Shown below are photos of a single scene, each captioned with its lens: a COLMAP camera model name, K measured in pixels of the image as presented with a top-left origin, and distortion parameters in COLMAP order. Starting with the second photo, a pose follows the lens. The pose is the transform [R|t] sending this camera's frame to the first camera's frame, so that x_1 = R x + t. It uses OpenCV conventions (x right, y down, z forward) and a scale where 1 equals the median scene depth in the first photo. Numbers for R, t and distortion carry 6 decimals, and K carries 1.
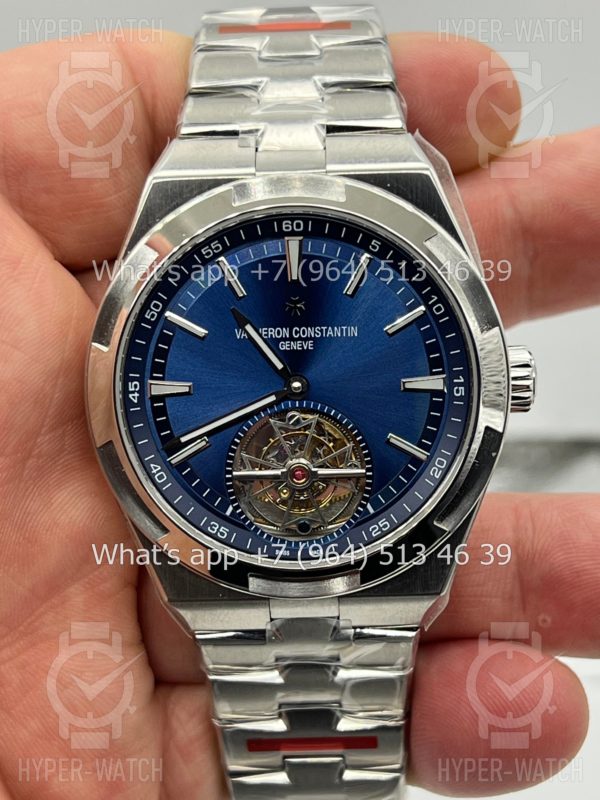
lens RADIAL K [[1893.0, 0, 300.0], [0, 1893.0, 400.0], [0, 0, 1]] dist [0.240992, -0.285254]
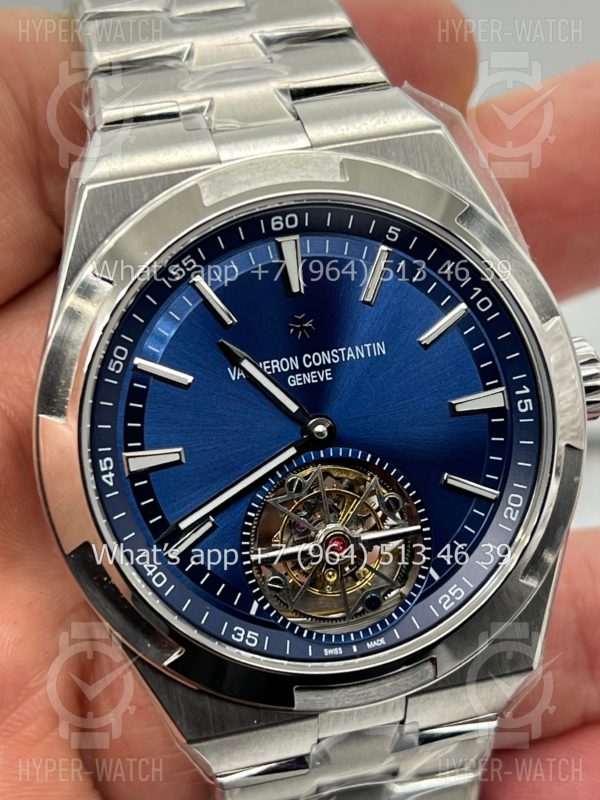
lens RADIAL K [[1893.0, 0, 300.0], [0, 1893.0, 400.0], [0, 0, 1]] dist [0.240992, -0.285254]
pose [[0.969685, -0.148652, 0.193943, -0.154294], [0.152134, 0.988355, -0.003098, -0.018233], [-0.191224, 0.032509, 0.981008, 0.256307]]
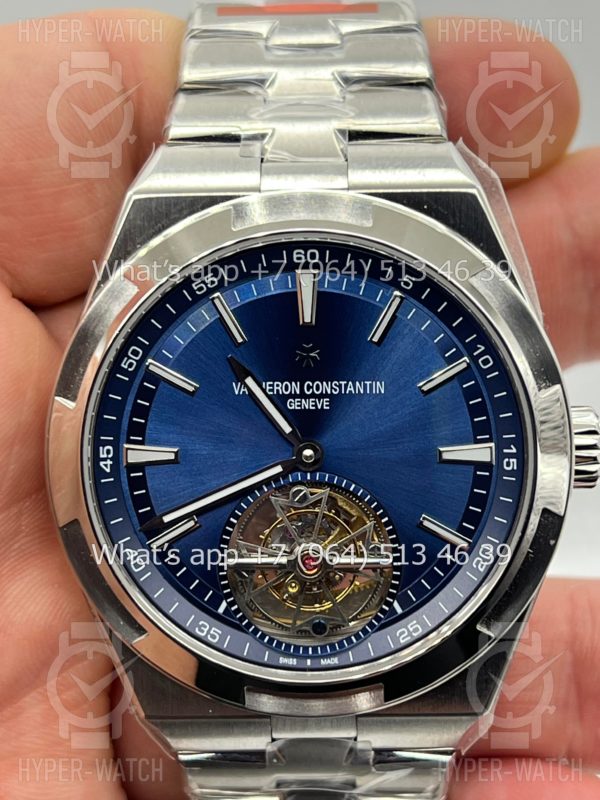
lens RADIAL K [[1893.0, 0, 300.0], [0, 1893.0, 400.0], [0, 0, 1]] dist [0.240992, -0.285254]
pose [[0.999912, 0.013249, 0.000801, -0.006184], [-0.013252, 0.999900, 0.004949, -0.034379], [-0.000735, -0.004959, 0.999987, 0.193776]]
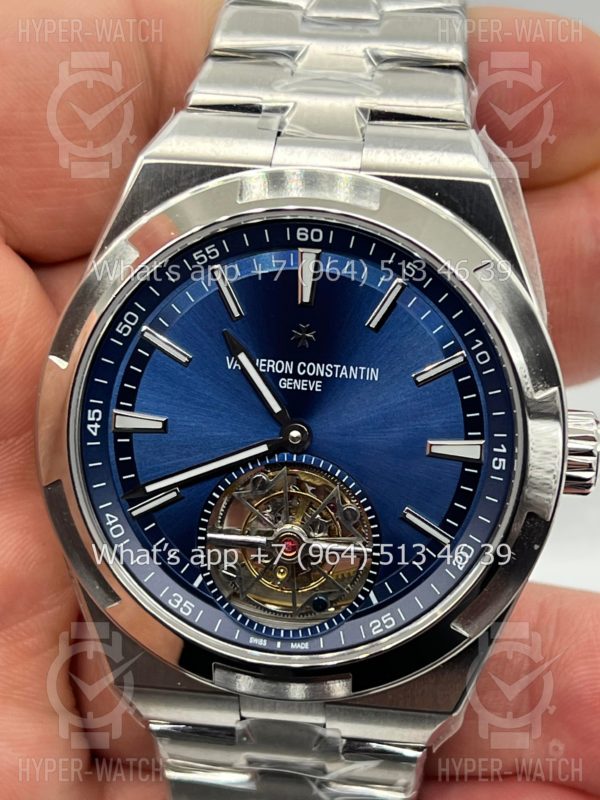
lens RADIAL K [[1893.0, 0, 300.0], [0, 1893.0, 400.0], [0, 0, 1]] dist [0.240992, -0.285254]
pose [[0.991932, 0.100237, -0.077610, 0.060201], [-0.098272, 0.994744, 0.028750, -0.045214], [0.080084, -0.020891, 0.996569, 0.207392]]
